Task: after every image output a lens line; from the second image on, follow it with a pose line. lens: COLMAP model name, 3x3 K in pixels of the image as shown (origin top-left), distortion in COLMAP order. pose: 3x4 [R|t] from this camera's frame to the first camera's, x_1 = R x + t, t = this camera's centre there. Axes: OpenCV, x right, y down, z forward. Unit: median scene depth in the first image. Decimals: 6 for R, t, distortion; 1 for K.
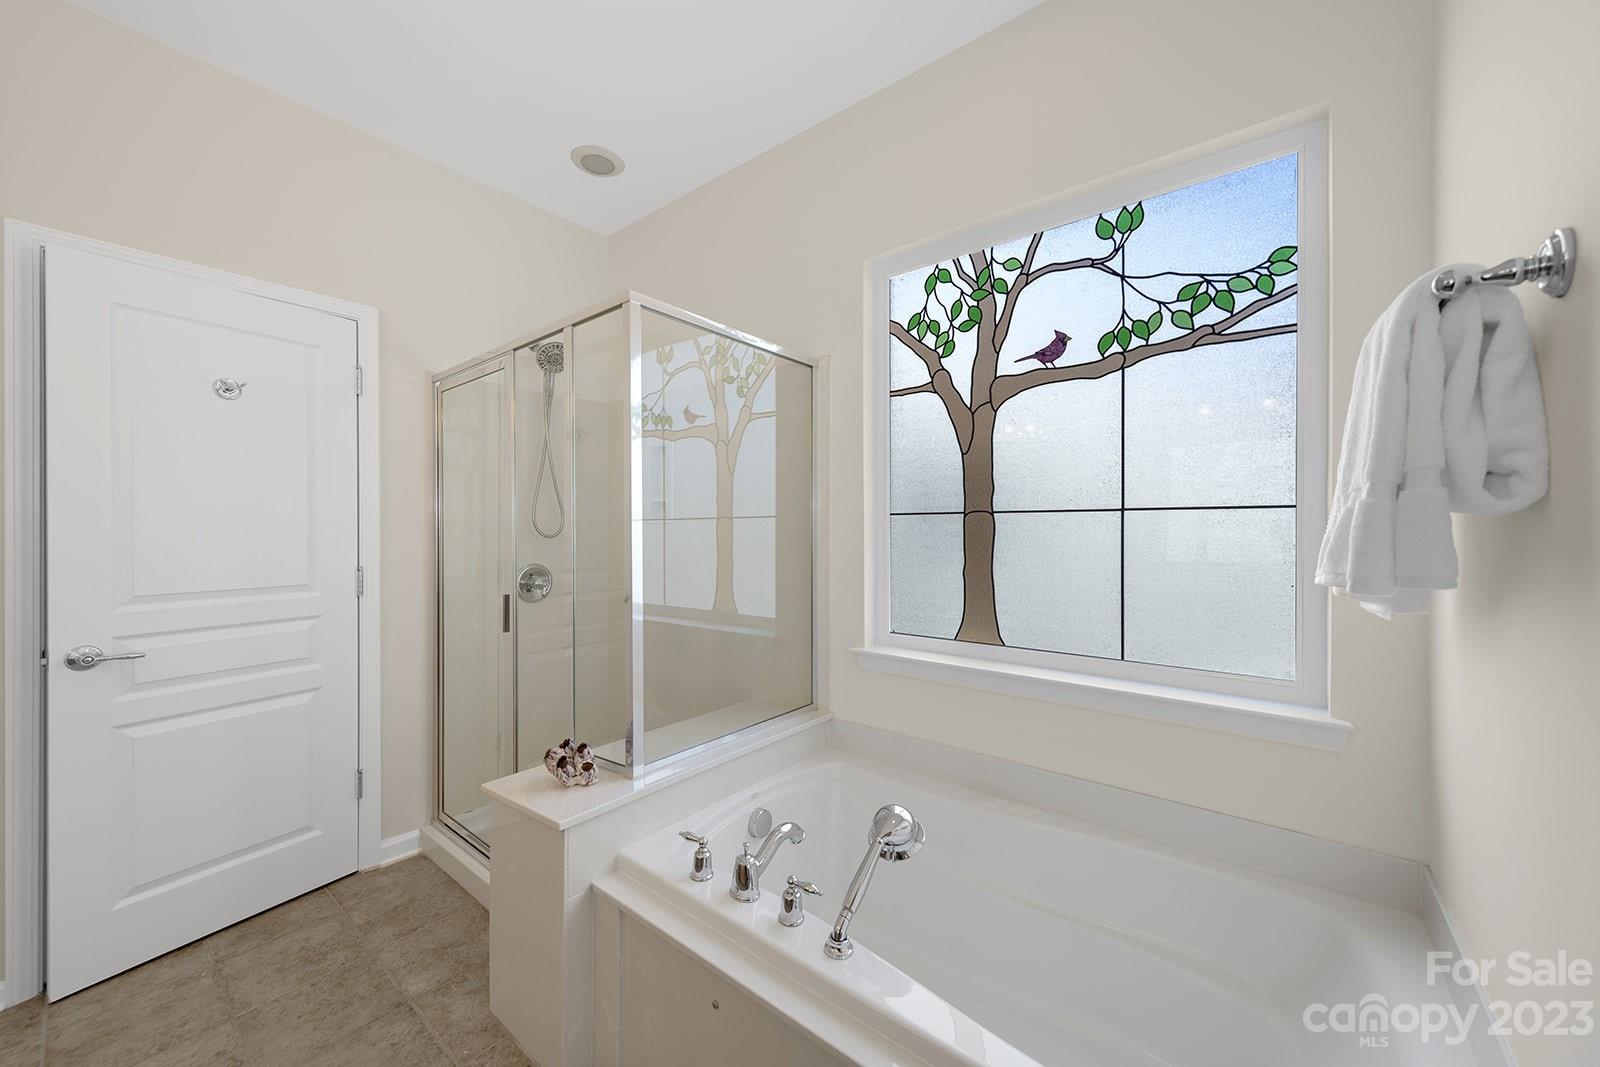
lens RADIAL K [[596.6, 0, 804.4], [0, 596.6, 528.8], [0, 0, 1]] dist [0.002872, -0.000440]
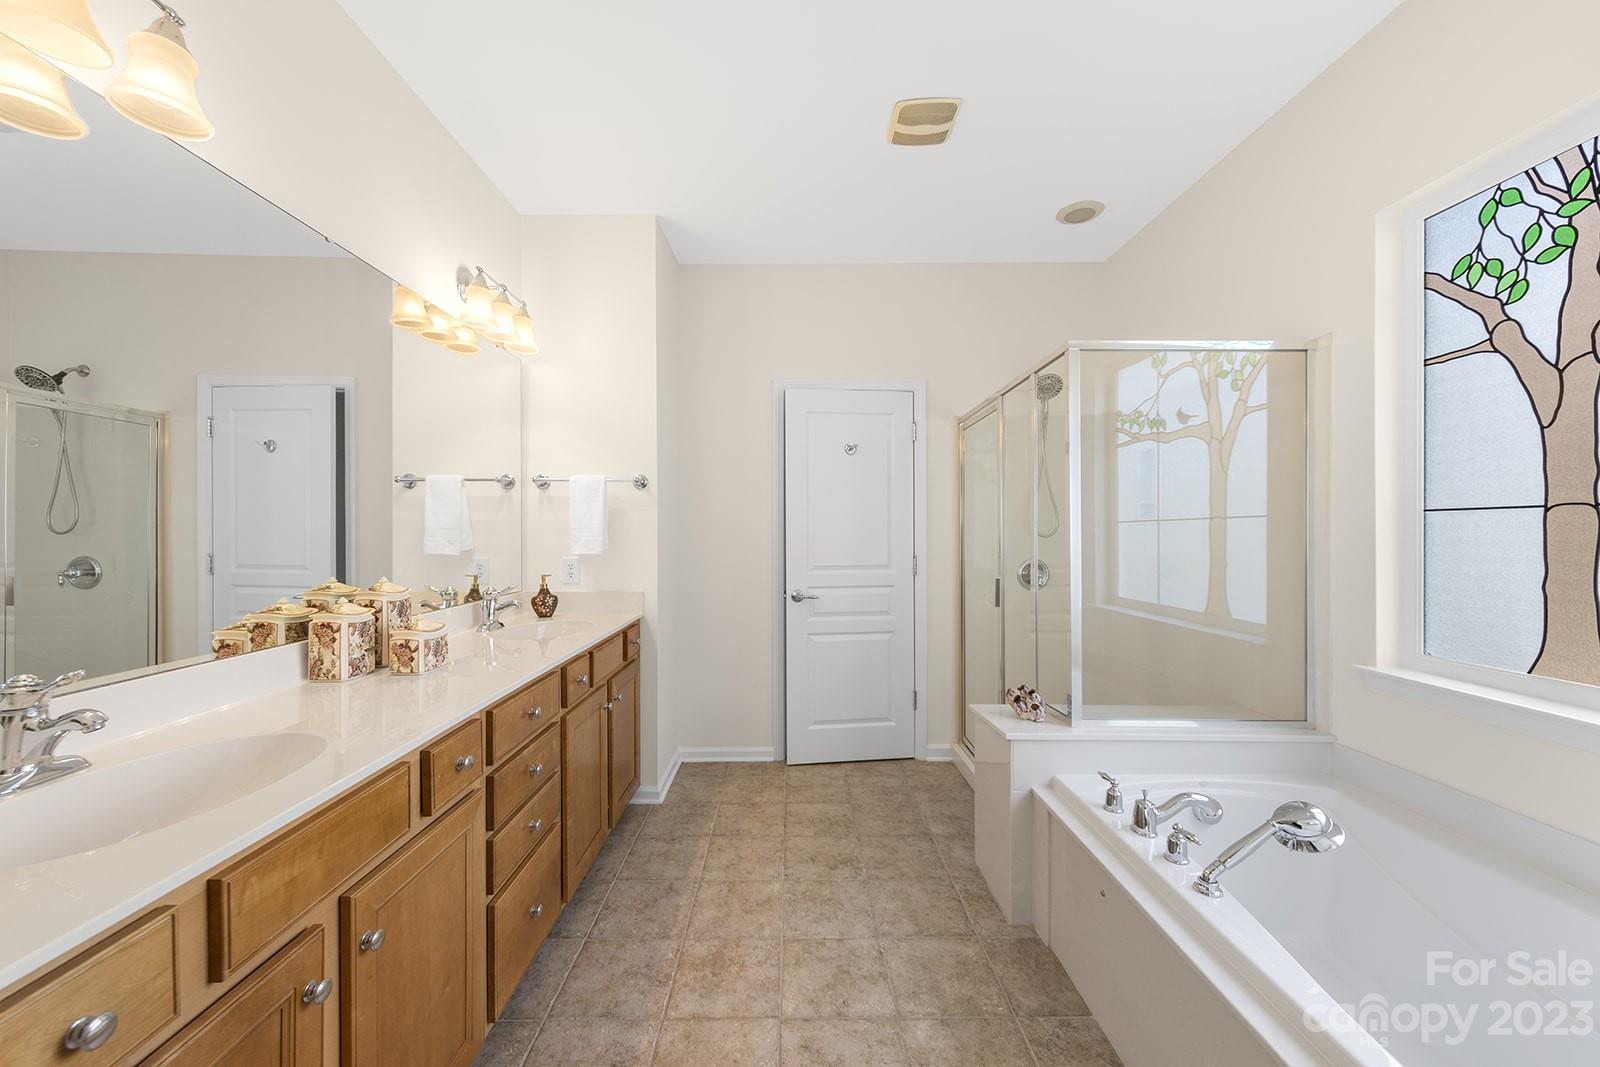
lens RADIAL K [[596.6, 0, 795.0], [0, 596.6, 531.8], [0, 0, 1]] dist [0.002872, -0.000440]
pose [[0.631276, -0.000424, -0.775558, 0.259232], [0.002601, 0.999995, 0.001571, 0.001179], [0.775554, -0.003009, 0.631274, -0.202484]]
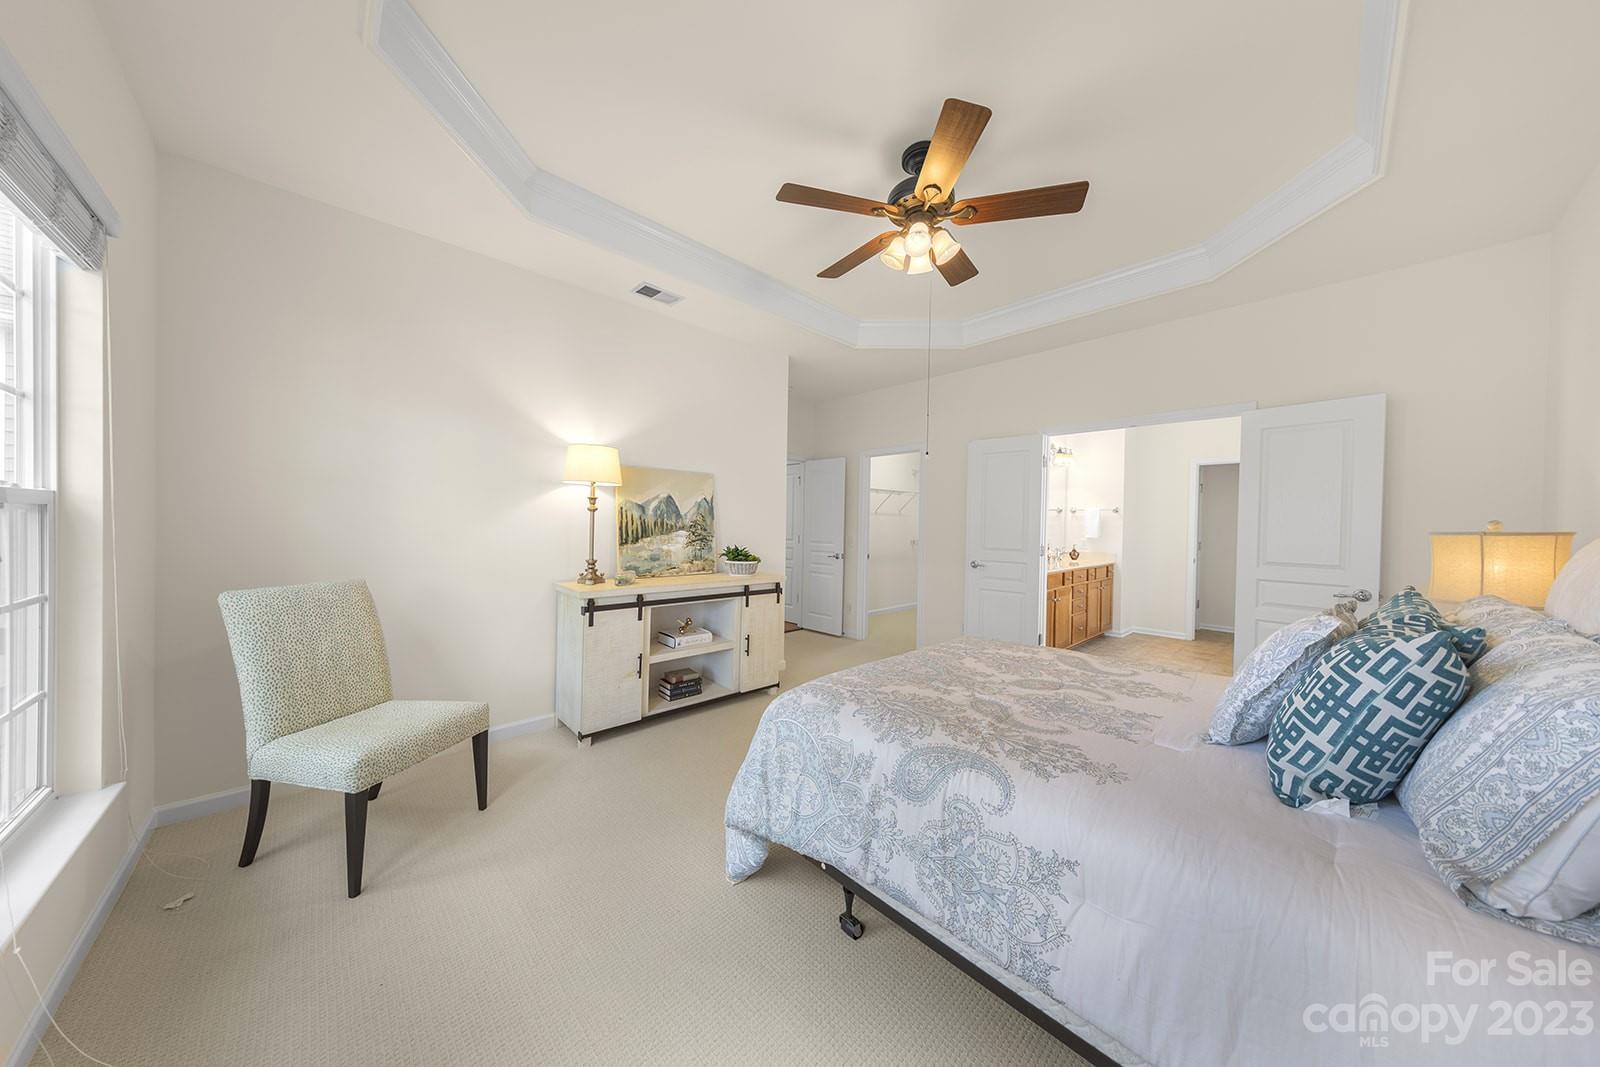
lens RADIAL K [[512.0, 0, 784.2], [0, 512.0, 531.1], [0, 0, 1]] dist [0.005835, -0.000374]
pose [[-0.150045, 0.011305, -0.988615, 2.270651], [-0.014249, 0.999806, 0.013595, -0.002590], [0.988576, 0.016127, -0.149855, -1.093050]]
